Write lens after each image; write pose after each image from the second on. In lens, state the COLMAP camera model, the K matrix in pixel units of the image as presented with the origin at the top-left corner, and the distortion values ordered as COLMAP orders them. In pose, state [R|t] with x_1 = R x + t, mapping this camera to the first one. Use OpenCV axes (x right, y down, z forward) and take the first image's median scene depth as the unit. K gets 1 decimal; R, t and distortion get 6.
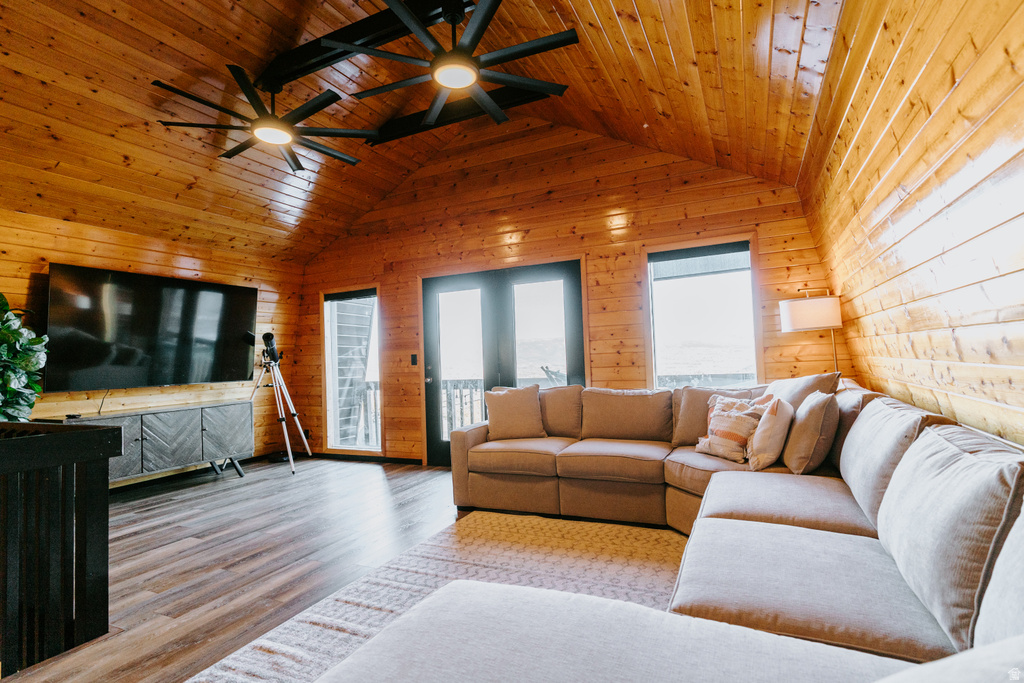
lens RADIAL K [[505.9, 0, 511.9], [0, 505.9, 338.3], [0, 0, 1]] dist [-0.000876, 0.000082]
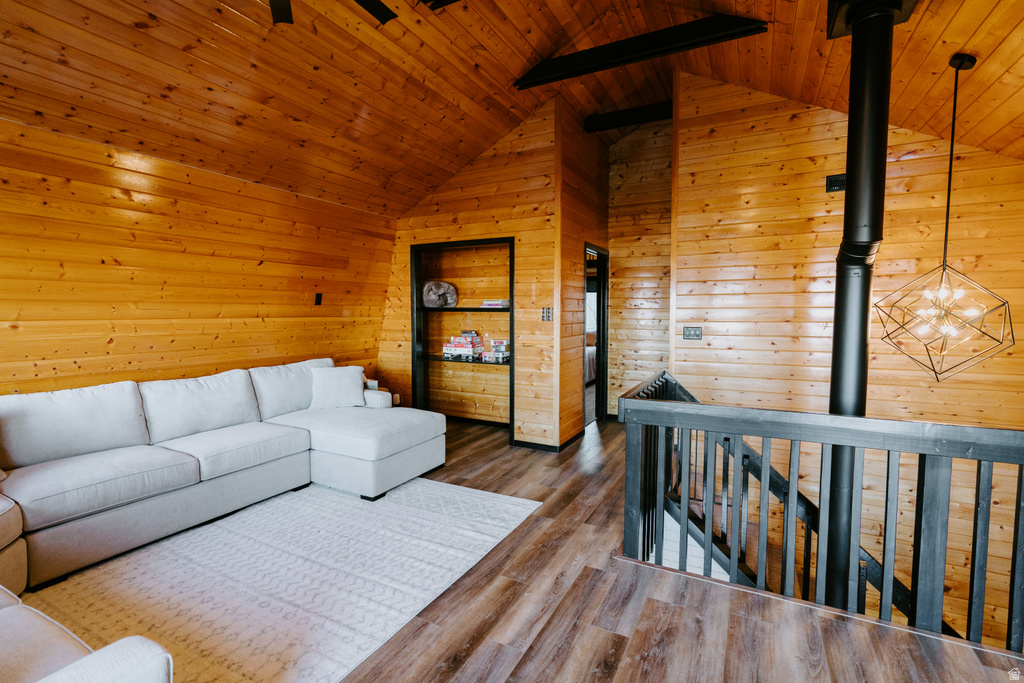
lens RADIAL K [[461.6, 0, 514.1], [0, 461.6, 339.3], [0, 0, 1]] dist [-0.007008, 0.001646]
pose [[-0.998750, 0.036636, 0.034010, -0.334713], [0.037351, 0.999089, 0.020620, 0.002508], [-0.033223, 0.021865, -0.999209, 1.237425]]
